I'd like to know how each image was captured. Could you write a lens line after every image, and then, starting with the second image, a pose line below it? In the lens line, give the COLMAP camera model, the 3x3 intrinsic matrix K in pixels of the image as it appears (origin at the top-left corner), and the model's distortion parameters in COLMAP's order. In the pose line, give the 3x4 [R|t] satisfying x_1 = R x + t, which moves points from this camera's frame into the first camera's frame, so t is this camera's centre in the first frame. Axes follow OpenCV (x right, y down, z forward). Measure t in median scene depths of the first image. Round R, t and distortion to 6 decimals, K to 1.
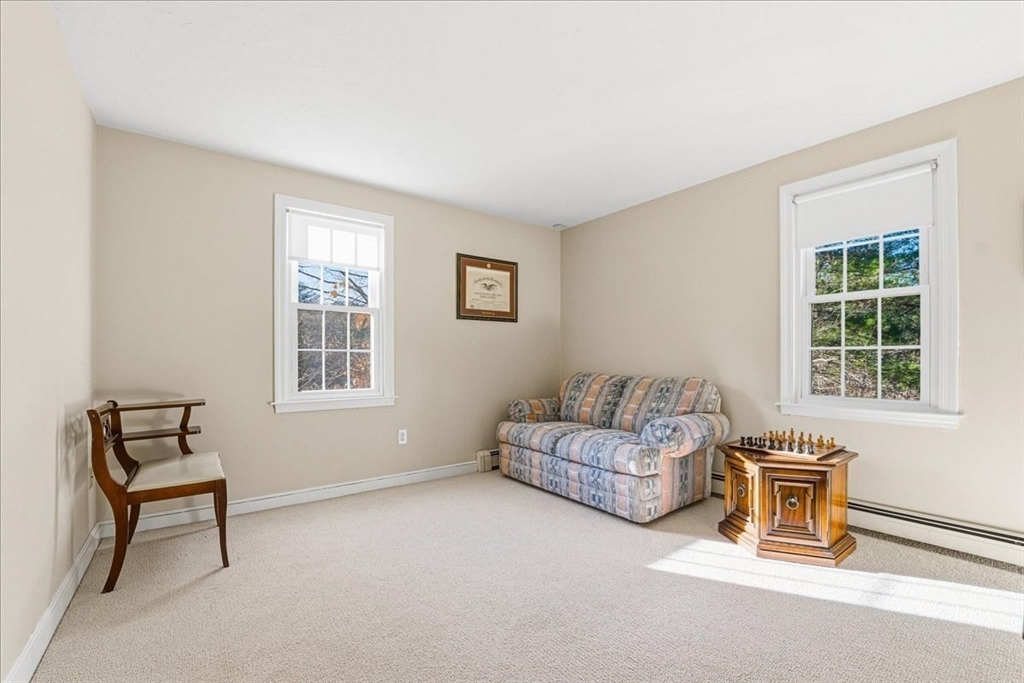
lens RADIAL K [[437.4, 0, 516.0], [0, 437.4, 345.9], [0, 0, 1]] dist [-0.030535, -0.000245]
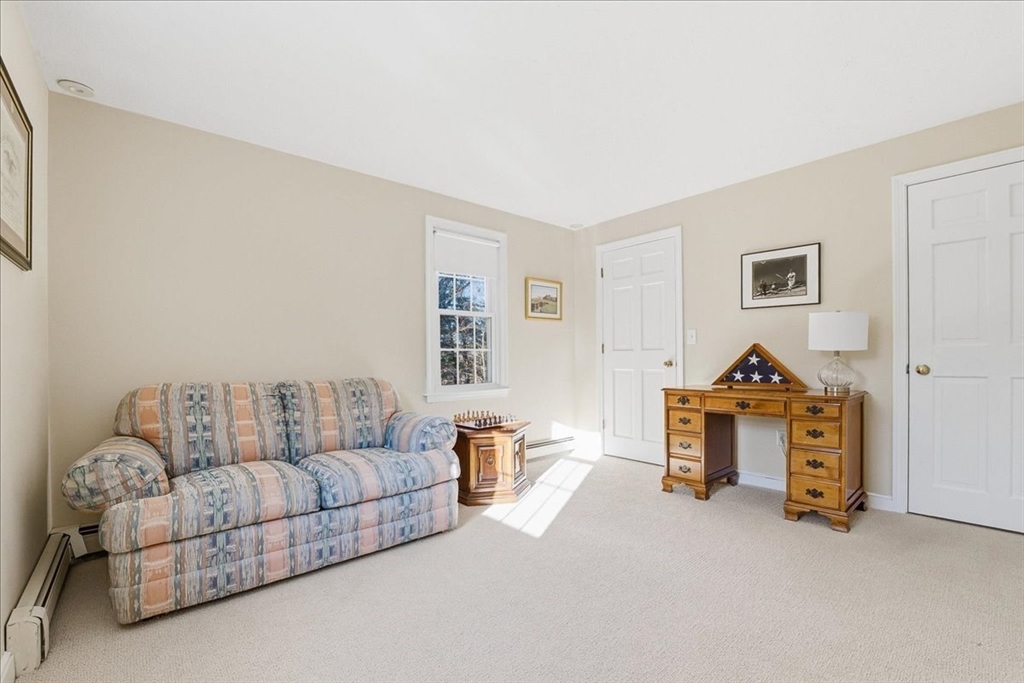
lens RADIAL K [[437.4, 0, 516.0], [0, 437.4, 345.9], [0, 0, 1]] dist [-0.030535, -0.000245]
pose [[-0.071458, 0.022892, 0.997181, -0.563263], [-0.023075, 0.999431, -0.024598, 0.019898], [-0.997177, -0.024767, -0.070889, 0.755890]]
